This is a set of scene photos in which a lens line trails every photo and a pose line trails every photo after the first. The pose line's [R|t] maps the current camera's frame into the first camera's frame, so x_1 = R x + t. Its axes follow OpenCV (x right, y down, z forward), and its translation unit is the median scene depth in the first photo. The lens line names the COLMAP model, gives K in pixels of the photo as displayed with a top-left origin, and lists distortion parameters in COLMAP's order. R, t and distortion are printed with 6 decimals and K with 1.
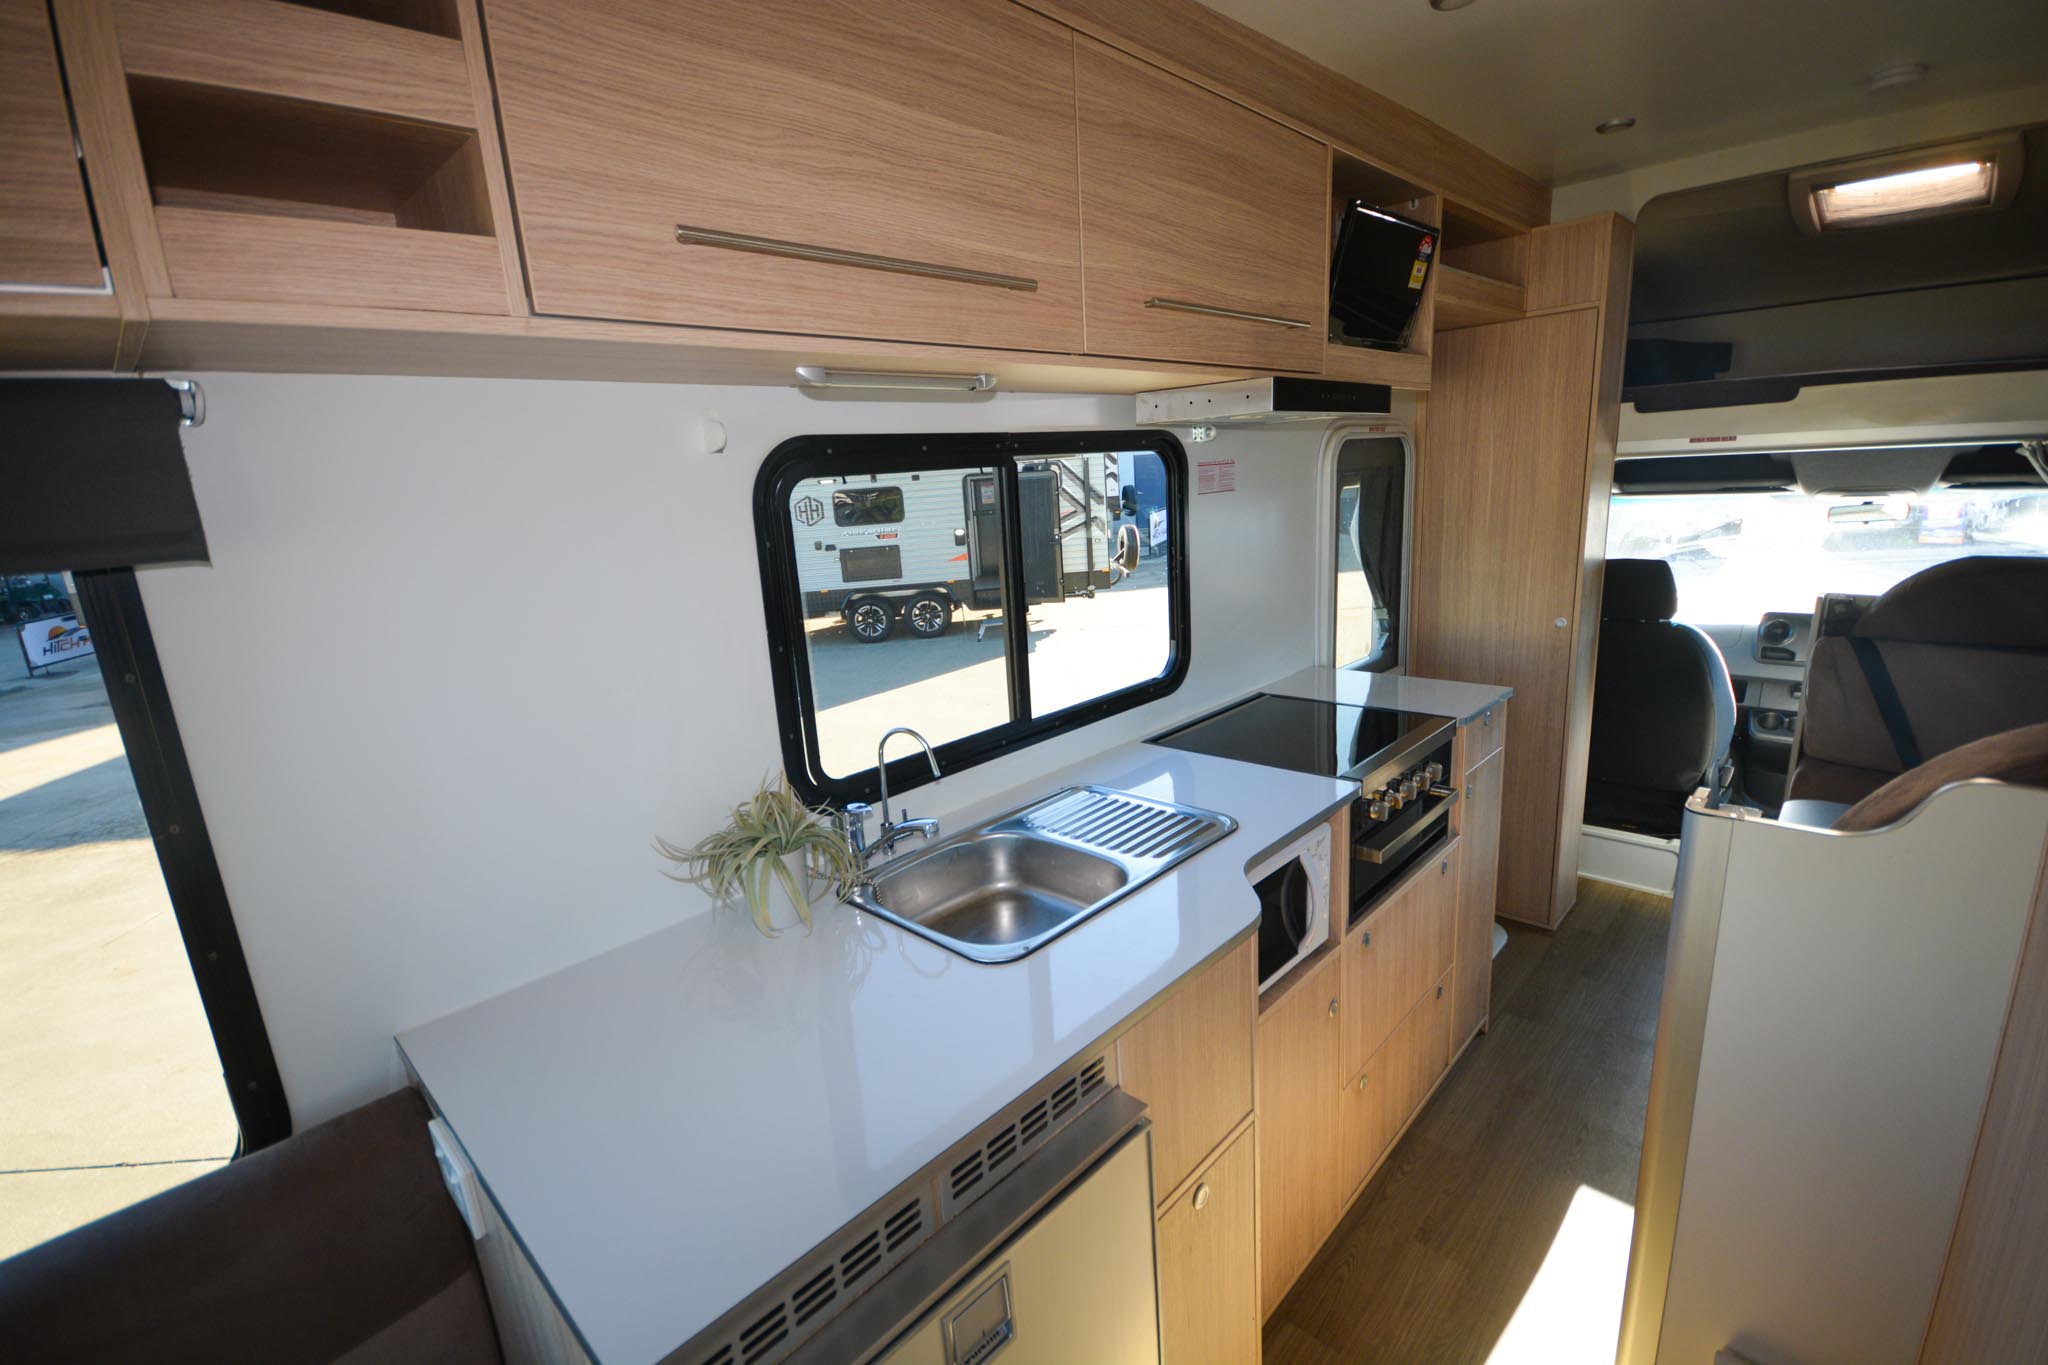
lens RADIAL K [[898.1, 0, 1021.5], [0, 898.1, 688.9], [0, 0, 1]] dist [0.006567, -0.011287]
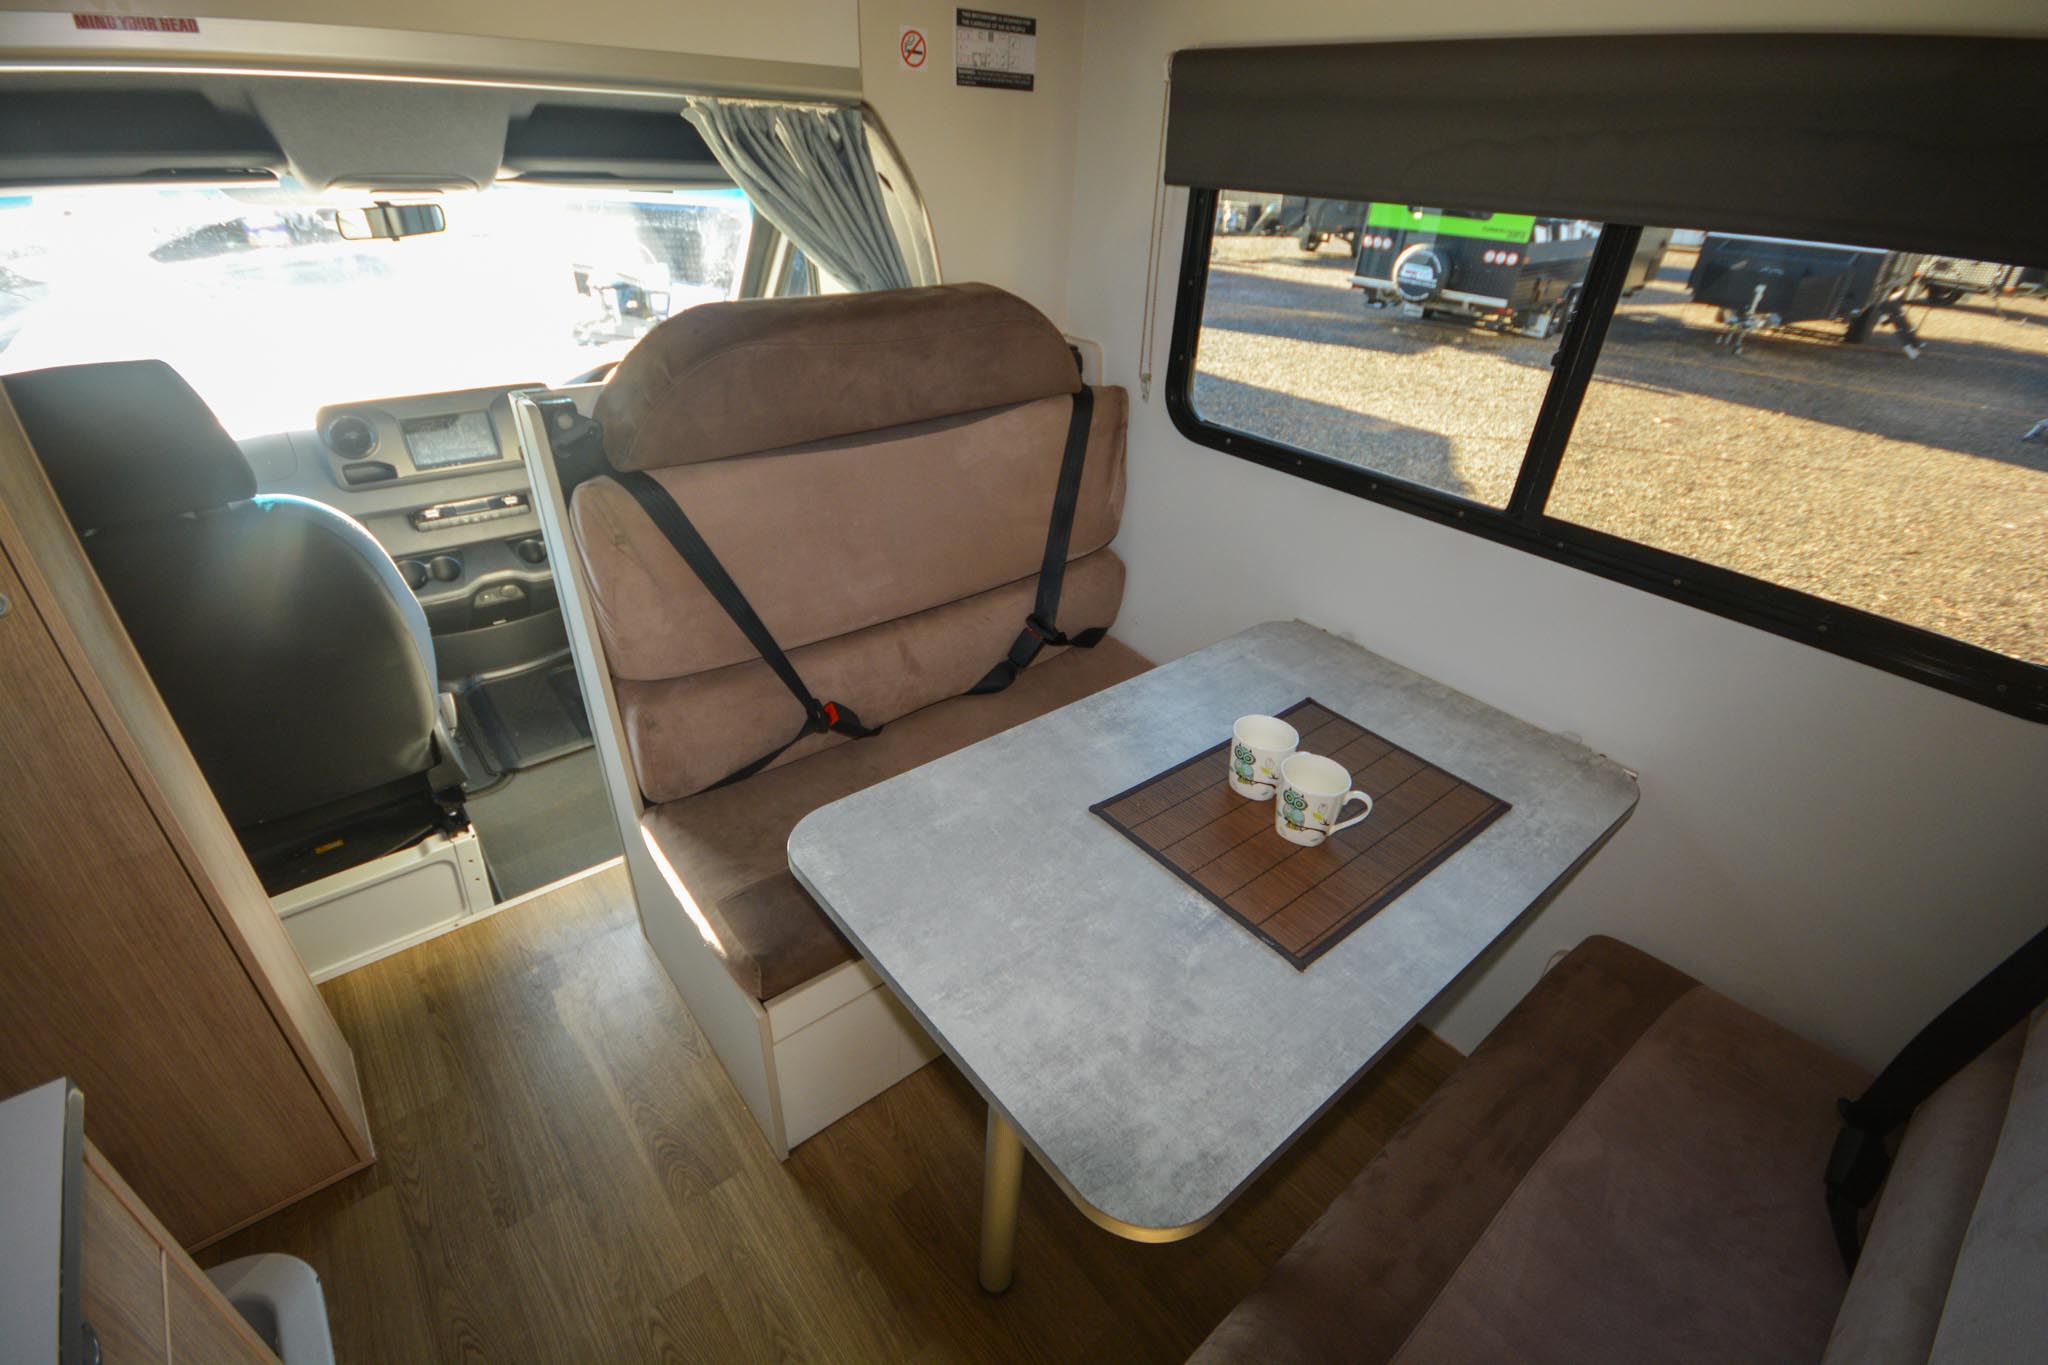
lens RADIAL K [[898.1, 0, 1021.5], [0, 898.1, 688.9], [0, 0, 1]] dist [0.006567, -0.011287]
pose [[0.112600, -0.461174, 0.880136, 0.338320], [0.182673, 0.880280, 0.437879, -0.119226], [-0.976705, 0.111472, 0.183363, 0.568482]]
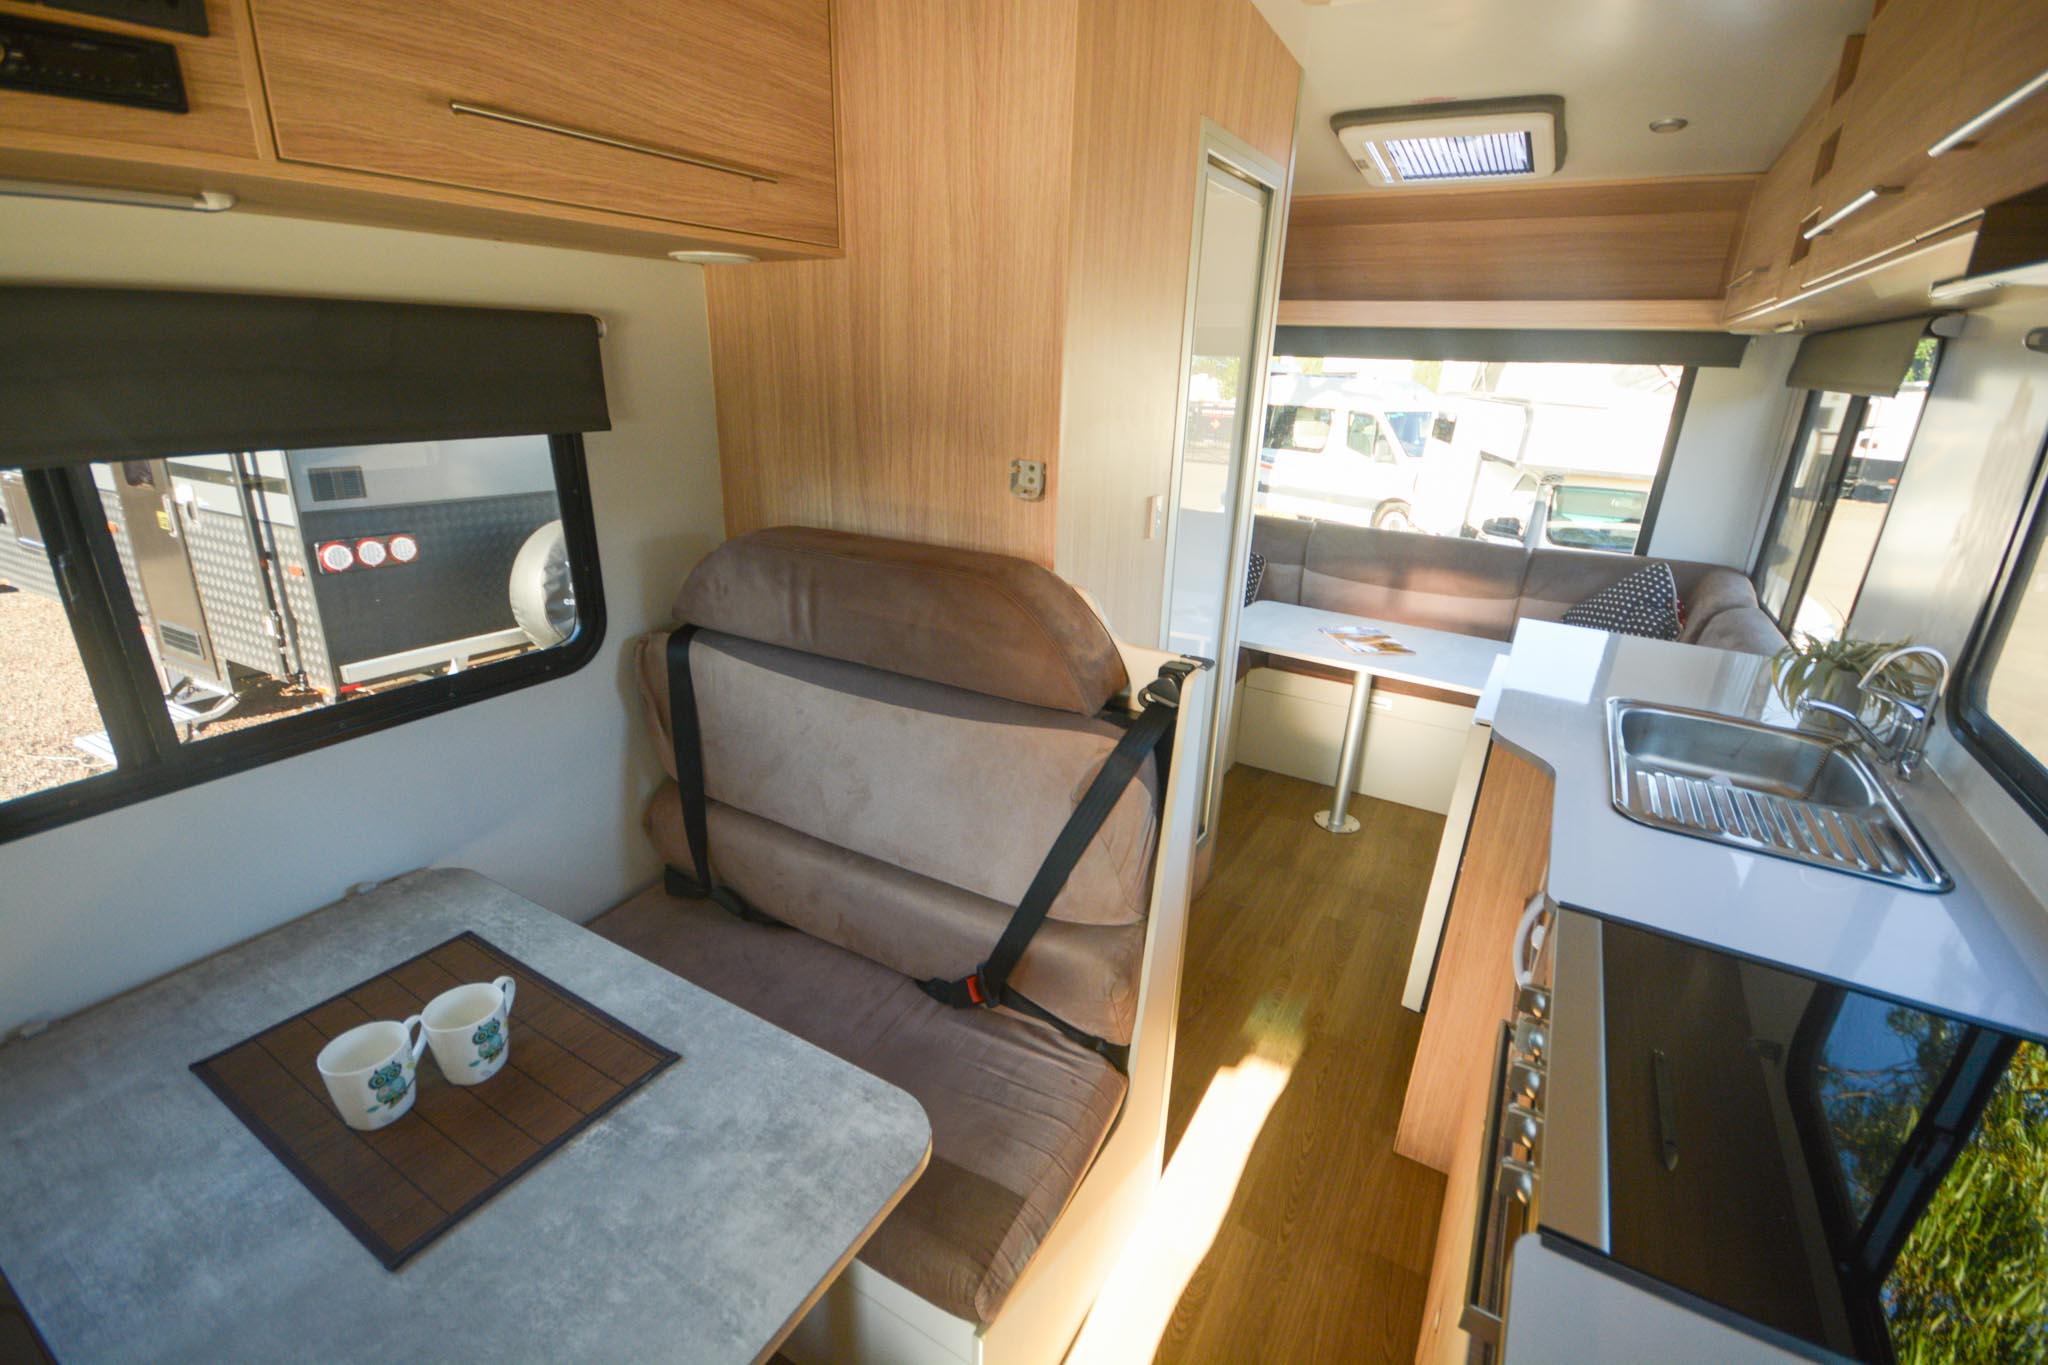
lens RADIAL K [[901.8, 0, 1023.5], [0, 901.8, 685.4], [0, 0, 1]] dist [0.002152, -0.005309]
pose [[-0.973377, 0.107930, -0.202208, 0.516053], [-0.024673, 0.827734, 0.560578, -0.223755], [0.227877, 0.550643, -0.803034, 0.807238]]
